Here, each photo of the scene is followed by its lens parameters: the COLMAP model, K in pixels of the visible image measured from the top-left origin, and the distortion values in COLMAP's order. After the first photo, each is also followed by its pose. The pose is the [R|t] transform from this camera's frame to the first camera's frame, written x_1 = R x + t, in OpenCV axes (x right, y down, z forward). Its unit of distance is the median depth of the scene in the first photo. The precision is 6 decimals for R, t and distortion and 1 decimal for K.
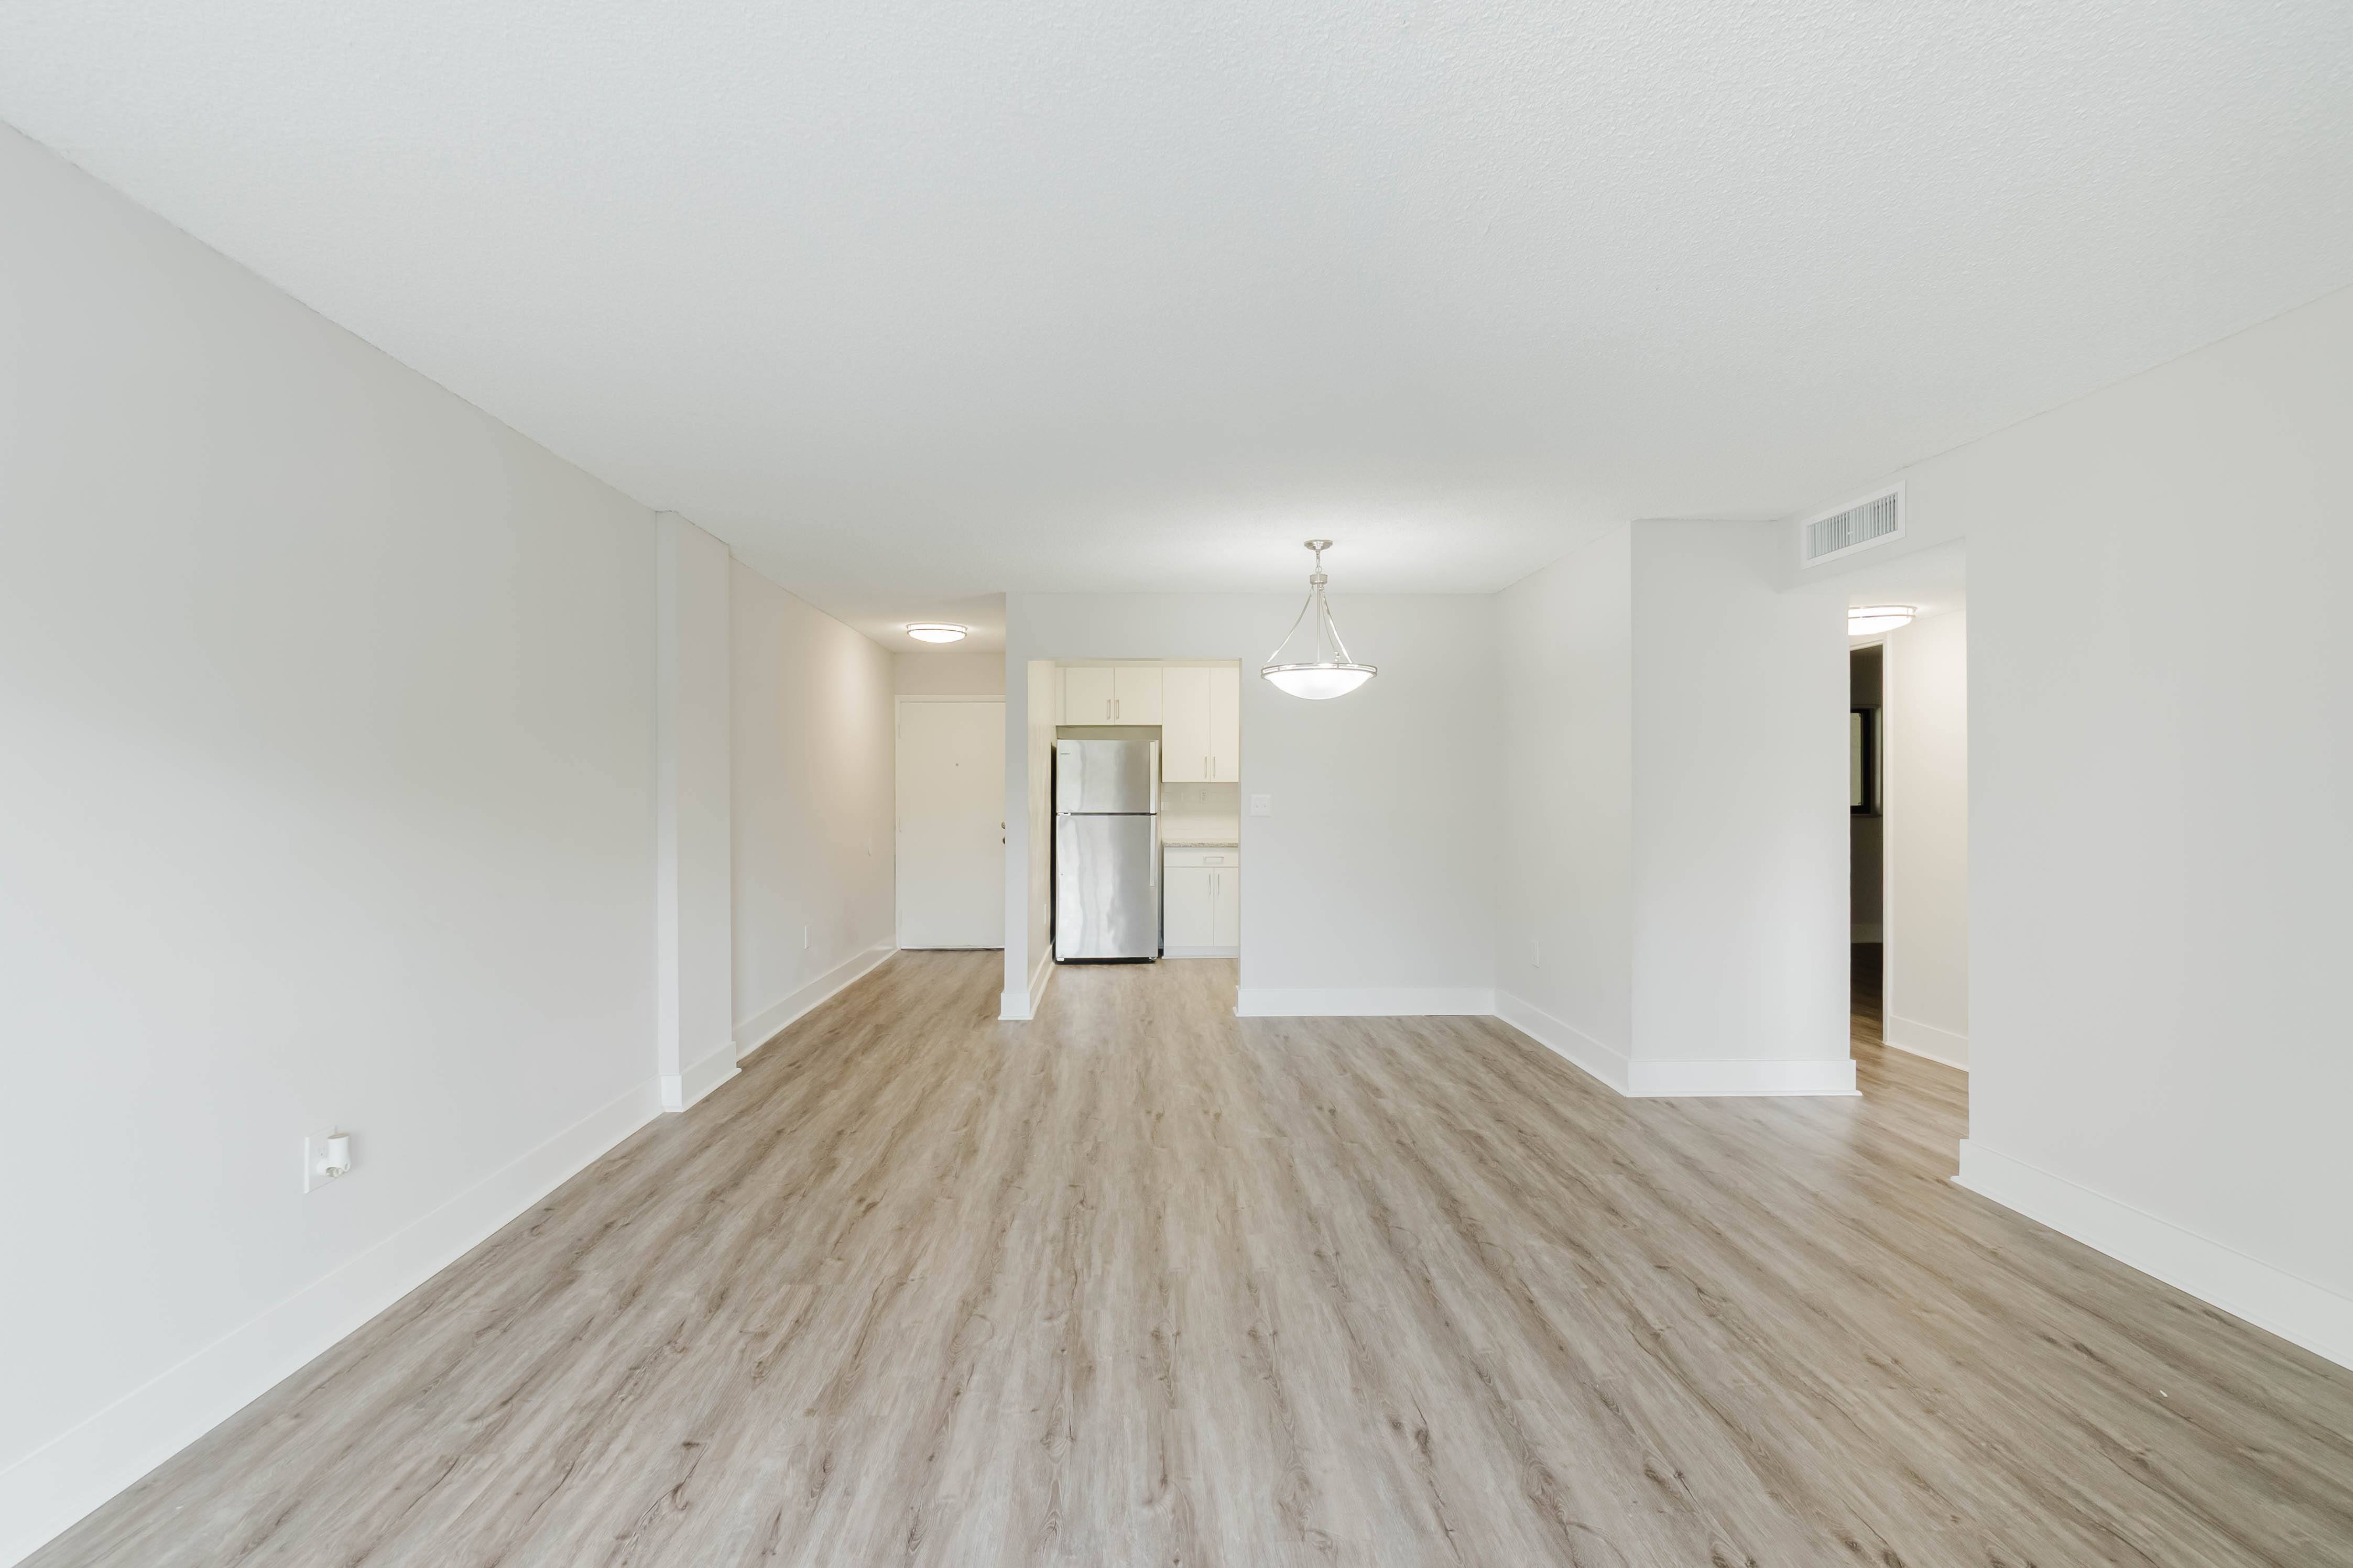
lens RADIAL K [[1000.4, 0, 1165.8], [0, 1000.4, 791.8], [0, 0, 1]] dist [-0.001720, 0.000004]
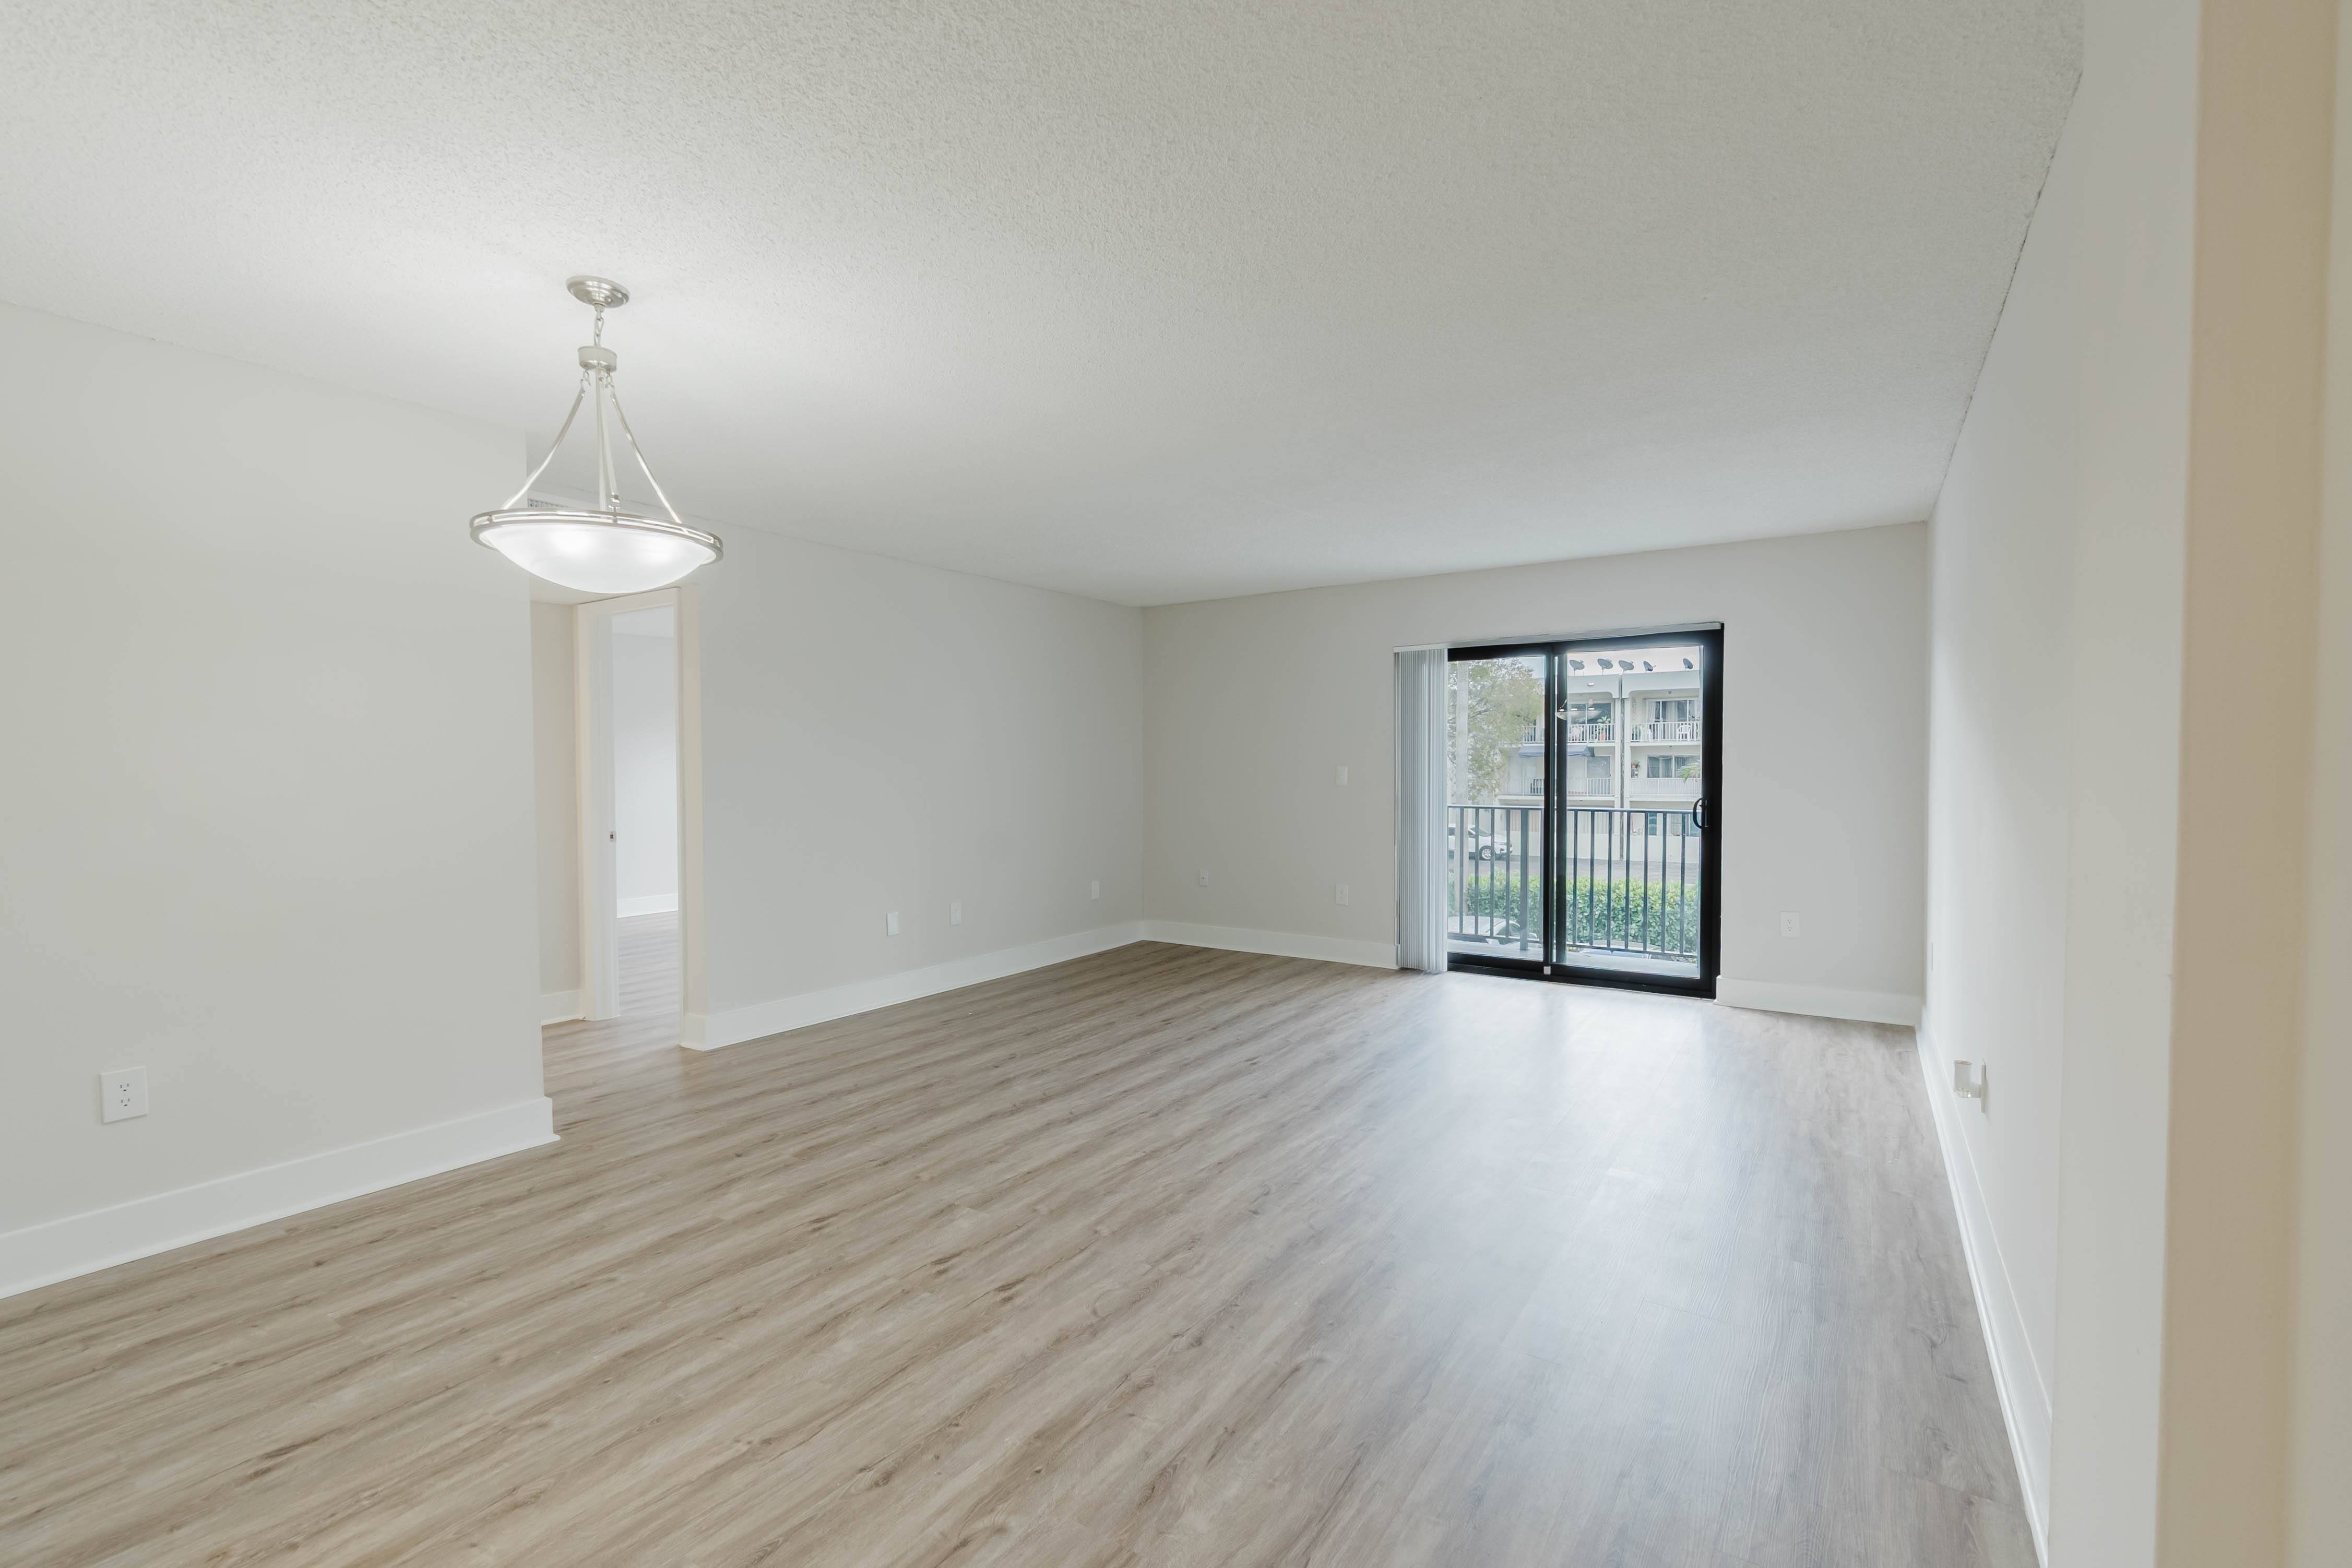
lens RADIAL K [[1000.1, 0, 1165.3], [0, 1000.1, 791.8], [0, 0, 1]] dist [-0.001720, 0.000004]
pose [[-0.799729, -0.011230, 0.600257, -0.451528], [0.004639, 0.999680, 0.024884, 0.000398], [-0.600344, 0.022685, -0.799420, 1.418896]]
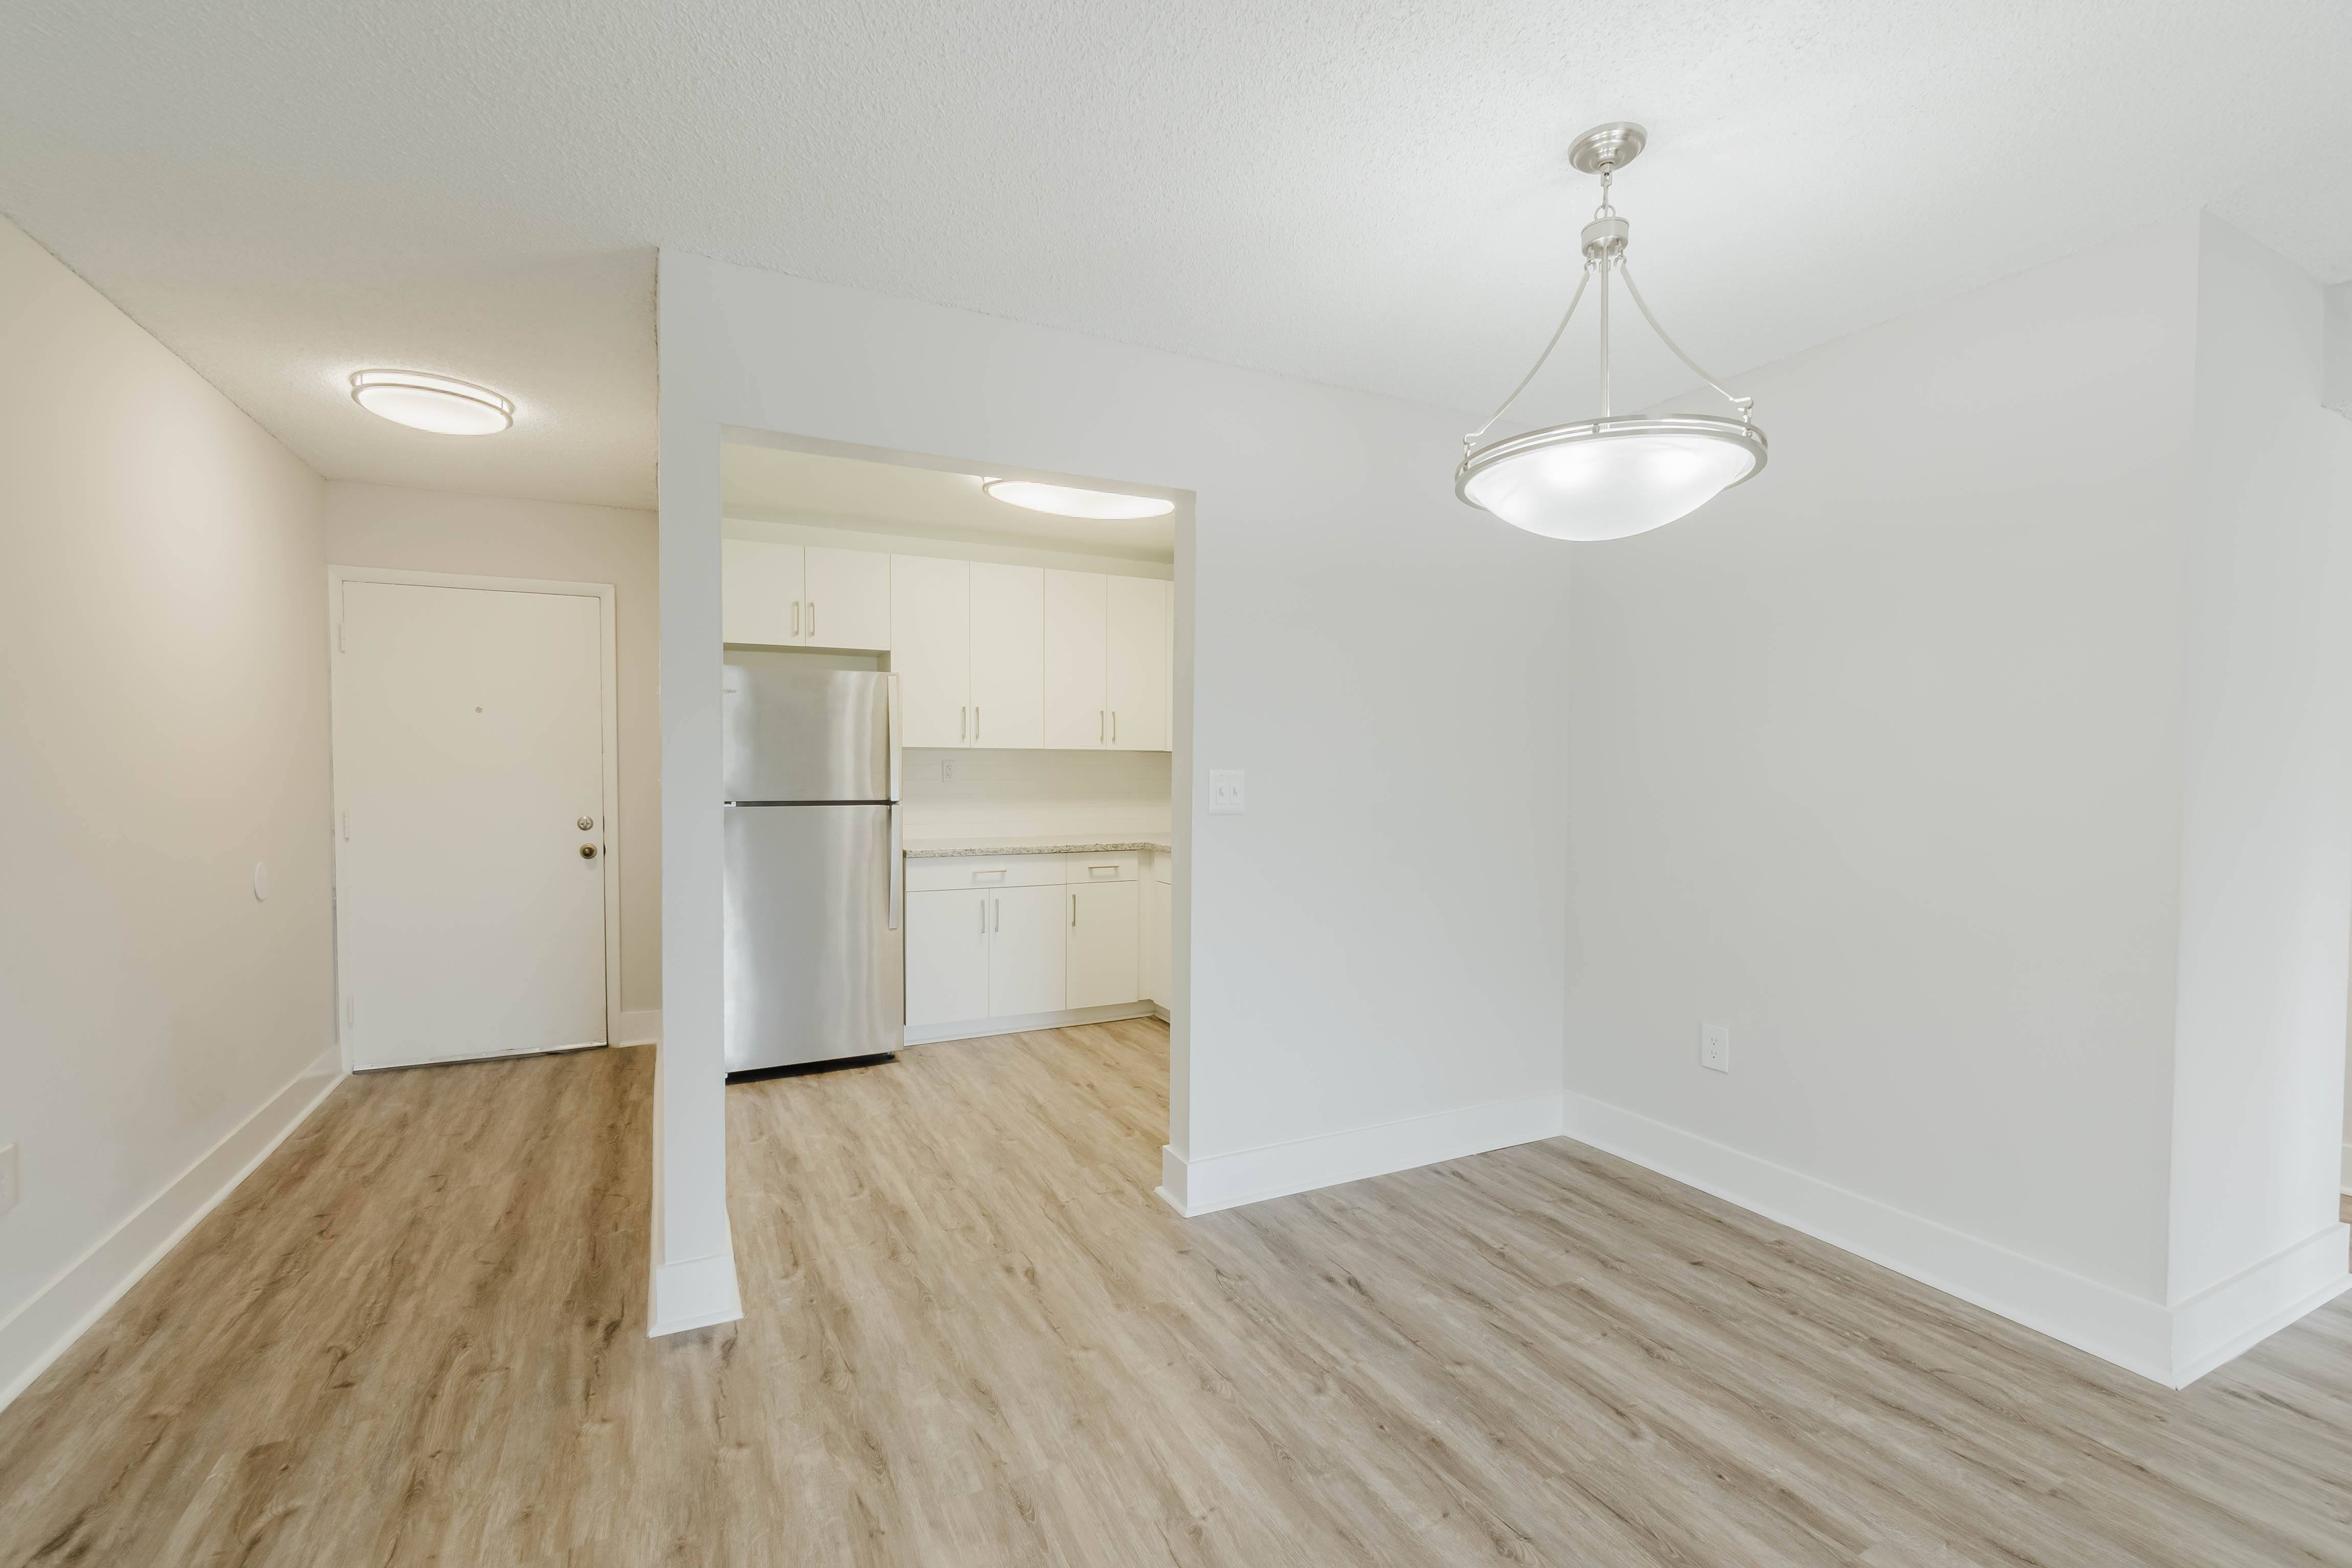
lens RADIAL K [[1000.1, 0, 1165.3], [0, 1000.1, 791.8], [0, 0, 1]] dist [-0.001720, 0.000004]
pose [[0.913075, -0.006776, 0.407734, -0.200072], [-0.004382, 0.999641, 0.026424, 0.000807], [-0.407767, -0.025914, 0.912718, 0.797921]]
